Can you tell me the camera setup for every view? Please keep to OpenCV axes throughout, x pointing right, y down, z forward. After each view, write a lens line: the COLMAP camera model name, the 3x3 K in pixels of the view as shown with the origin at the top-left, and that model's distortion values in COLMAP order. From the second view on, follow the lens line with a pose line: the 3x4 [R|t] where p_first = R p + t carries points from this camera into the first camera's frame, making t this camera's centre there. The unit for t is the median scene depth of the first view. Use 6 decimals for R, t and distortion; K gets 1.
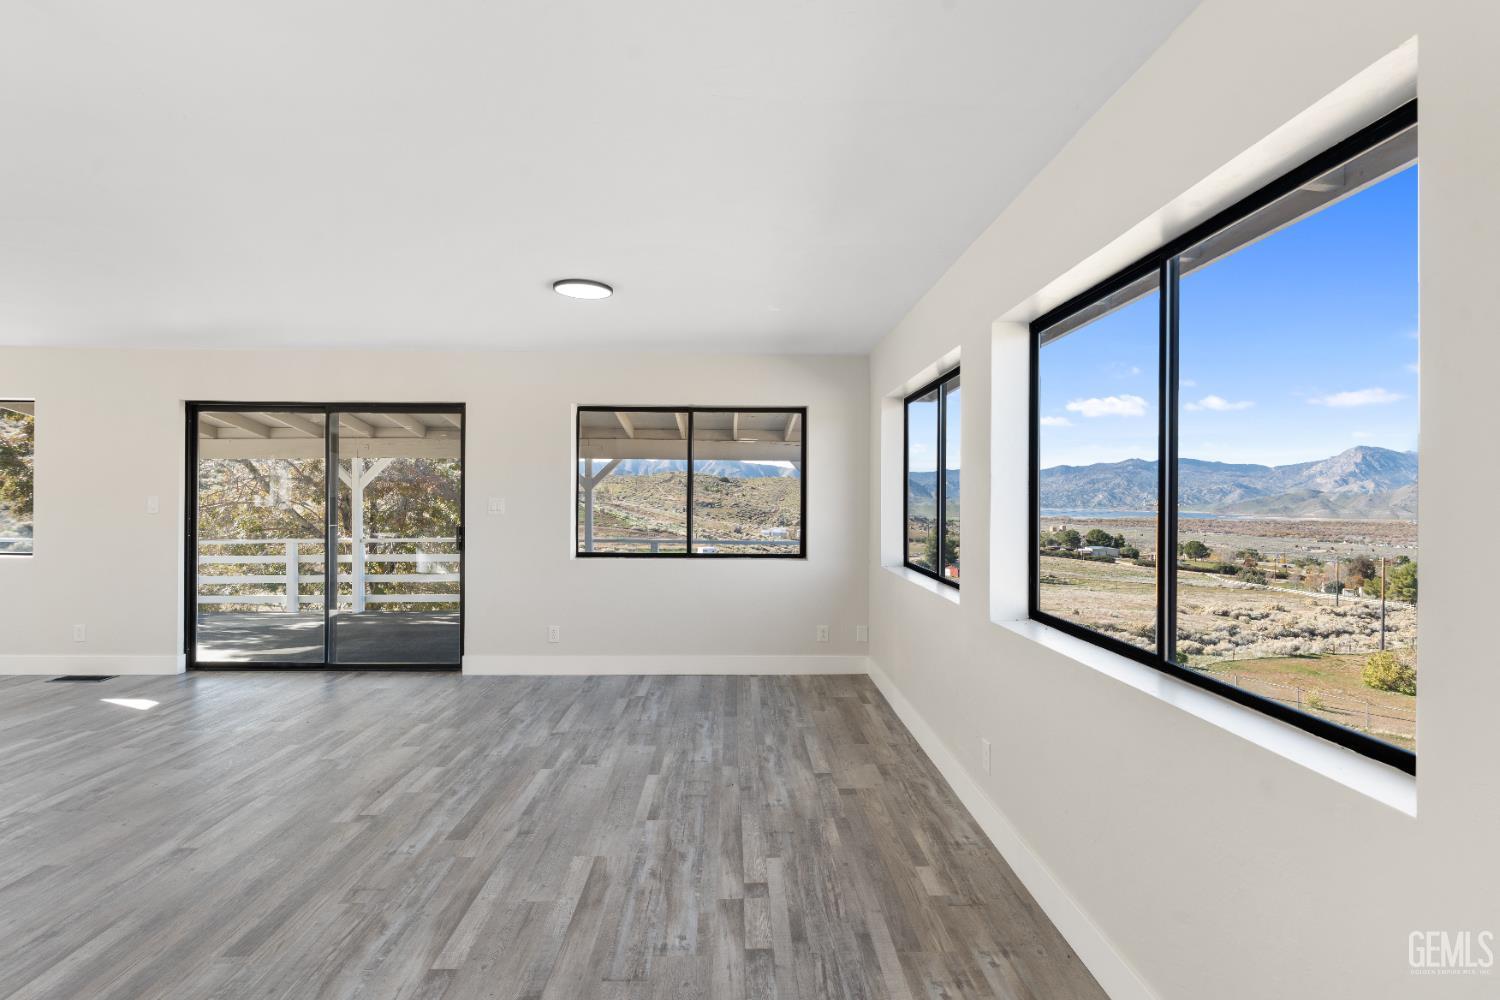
lens RADIAL K [[732.2, 0, 750.0], [0, 732.2, 500.0], [0, 0, 1]] dist [-0.001310, 0.000316]
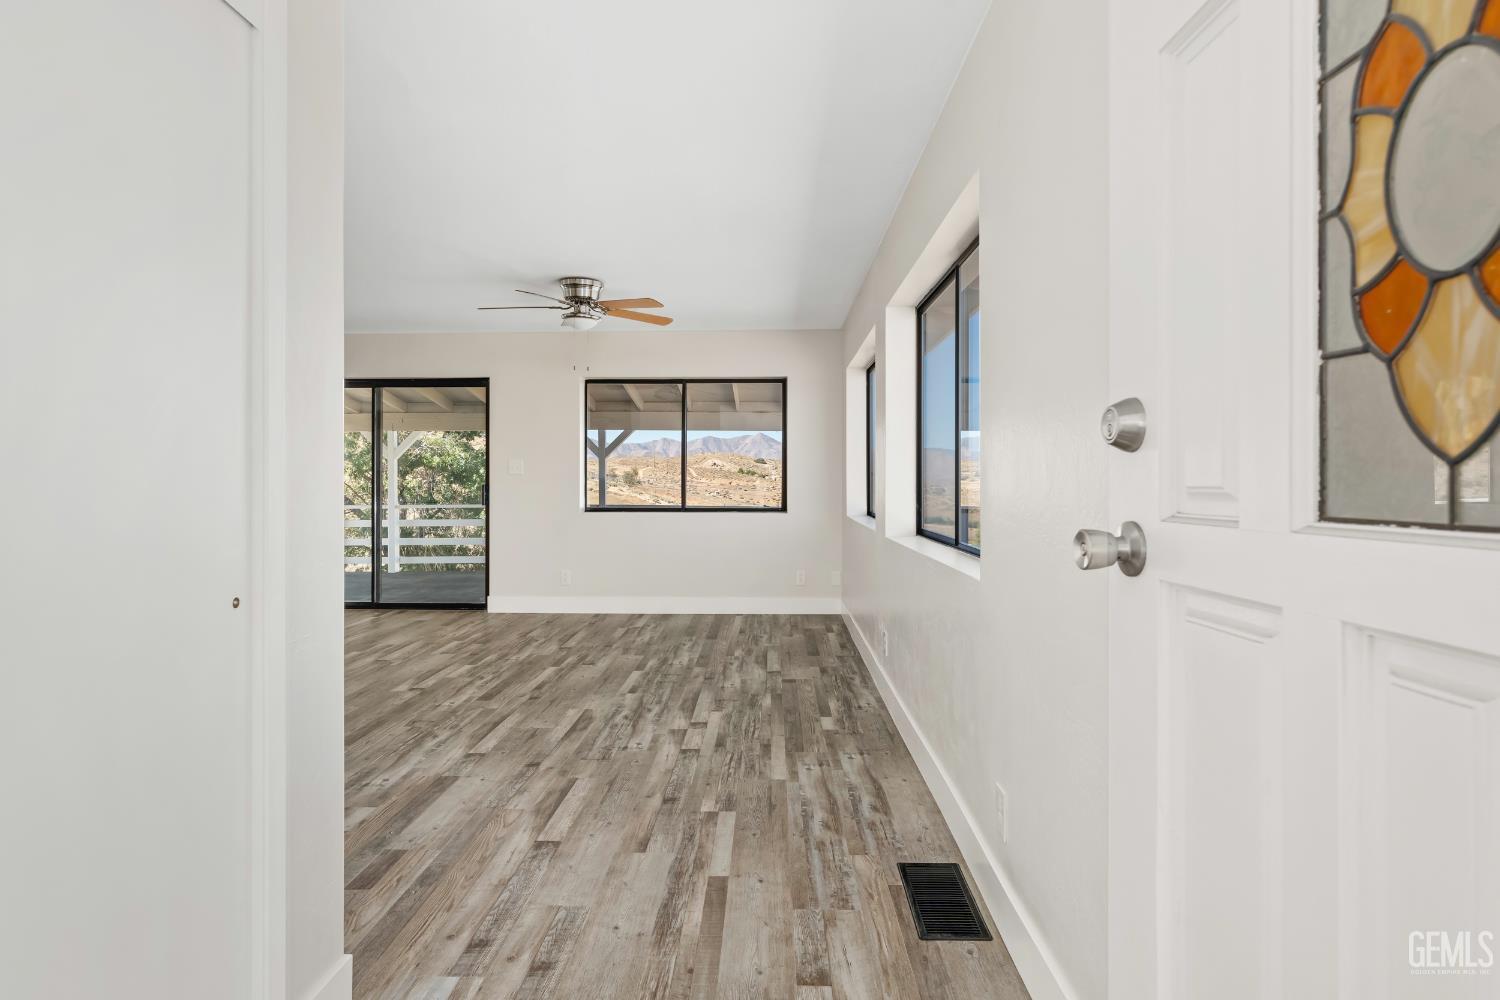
lens RADIAL K [[782.2, 0, 745.7], [0, 782.2, 482.1], [0, 0, 1]] dist [0.001065, 0.000202]
pose [[0.998463, -0.004960, -0.055201, 0.139770], [0.004899, 0.999987, -0.001228, 0.060412], [0.055206, 0.000955, 0.998475, -0.357636]]
